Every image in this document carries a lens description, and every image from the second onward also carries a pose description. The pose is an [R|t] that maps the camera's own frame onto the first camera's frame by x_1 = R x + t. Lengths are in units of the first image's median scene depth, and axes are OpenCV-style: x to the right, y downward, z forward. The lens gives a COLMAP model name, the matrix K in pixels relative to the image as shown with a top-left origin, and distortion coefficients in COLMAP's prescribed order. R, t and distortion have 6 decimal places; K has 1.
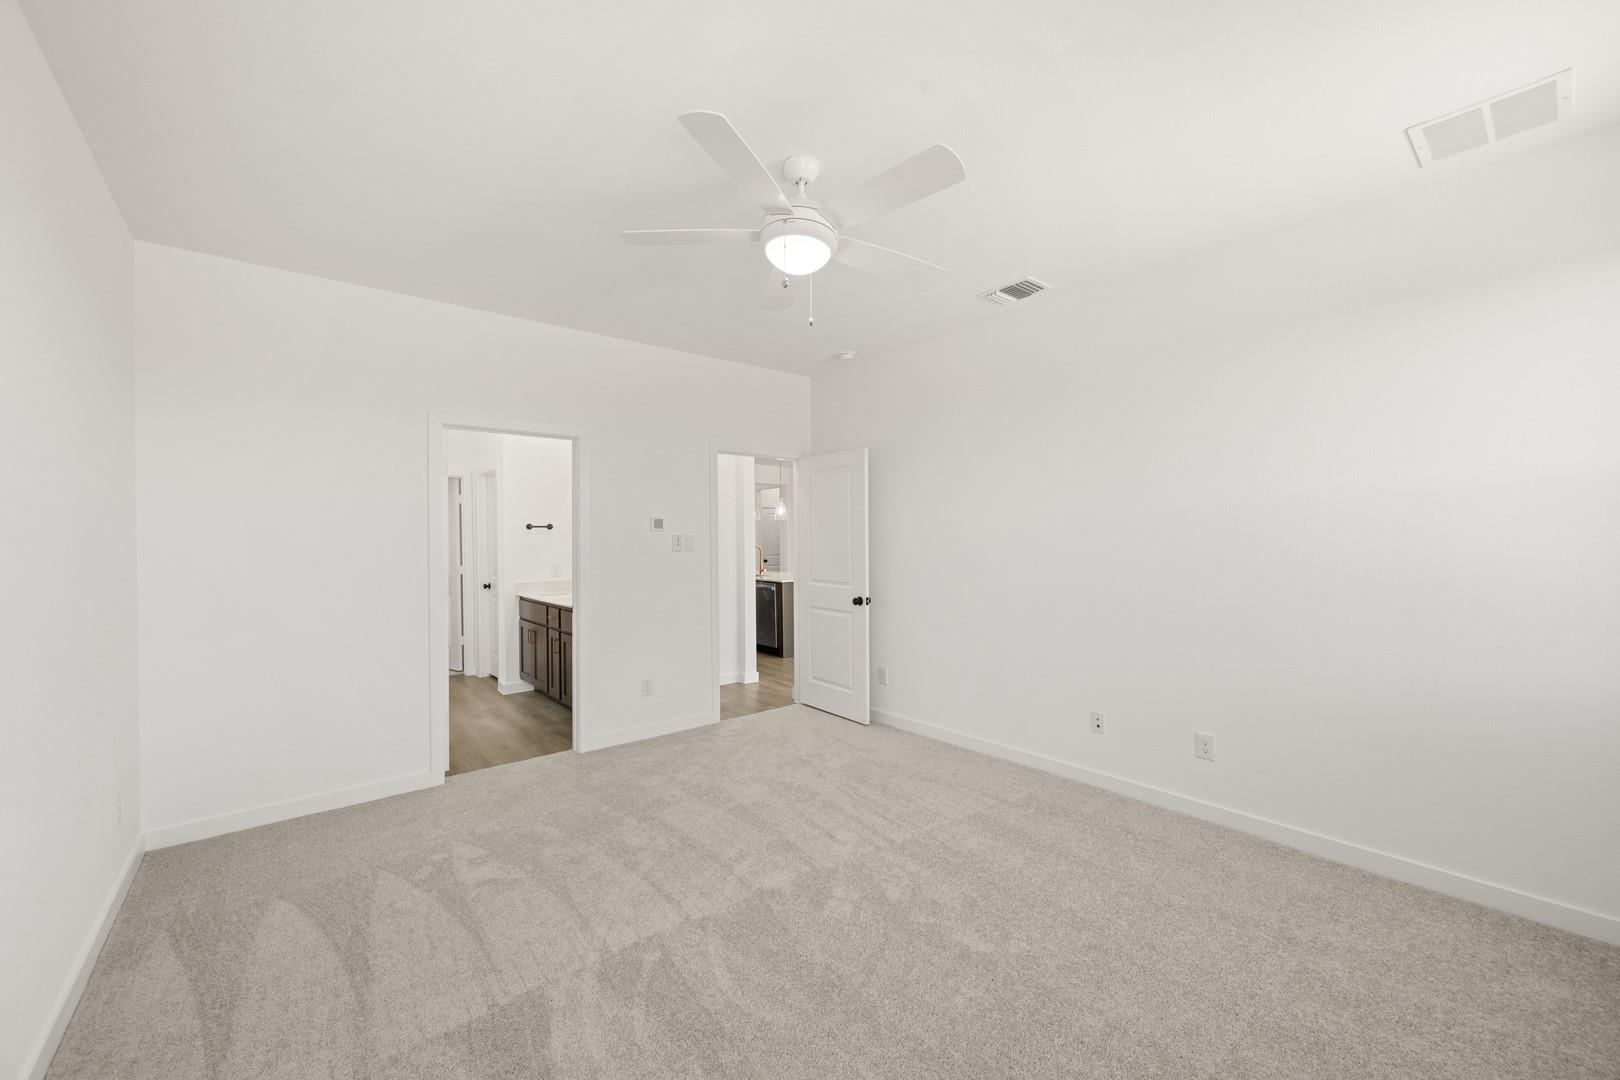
lens RADIAL K [[636.1, 0, 816.3], [0, 636.1, 545.6], [0, 0, 1]] dist [0.005244, 0.000679]
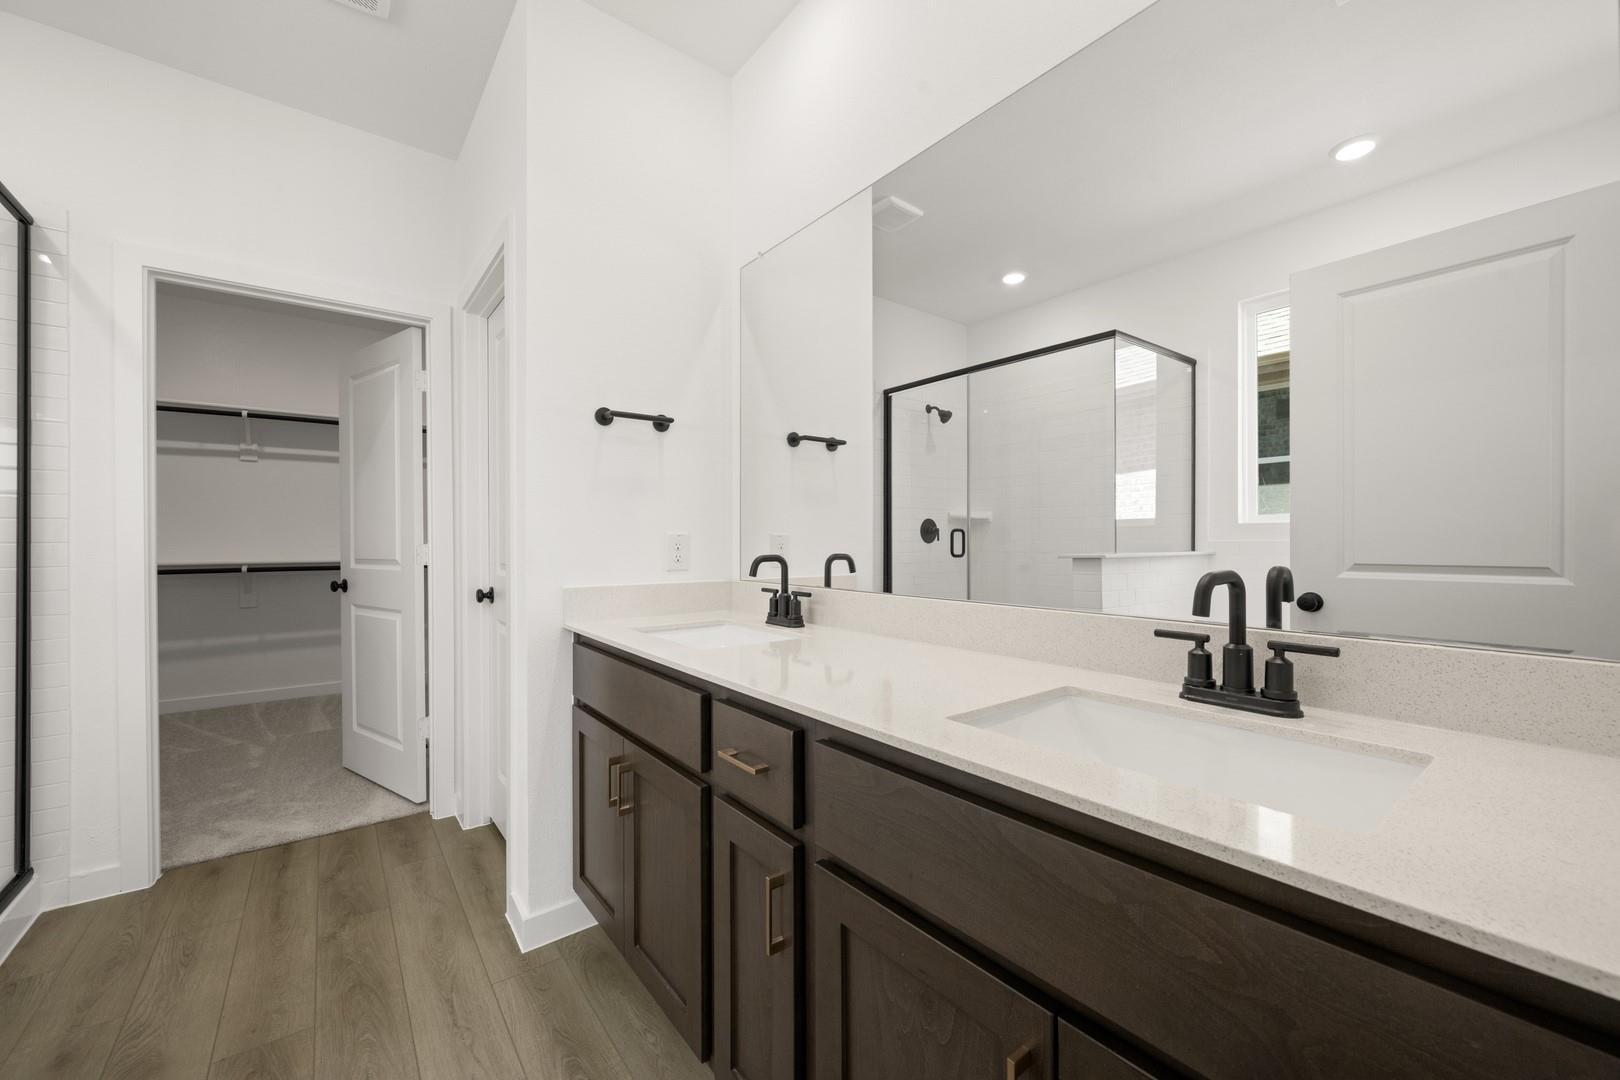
lens RADIAL K [[636.1, 0, 802.8], [0, 636.1, 537.7], [0, 0, 1]] dist [0.005244, 0.000679]
pose [[0.998599, 0.002808, -0.052849, -0.333105], [-0.003178, 0.999971, -0.006922, 0.033739], [0.052828, 0.007080, 0.998579, 0.685045]]
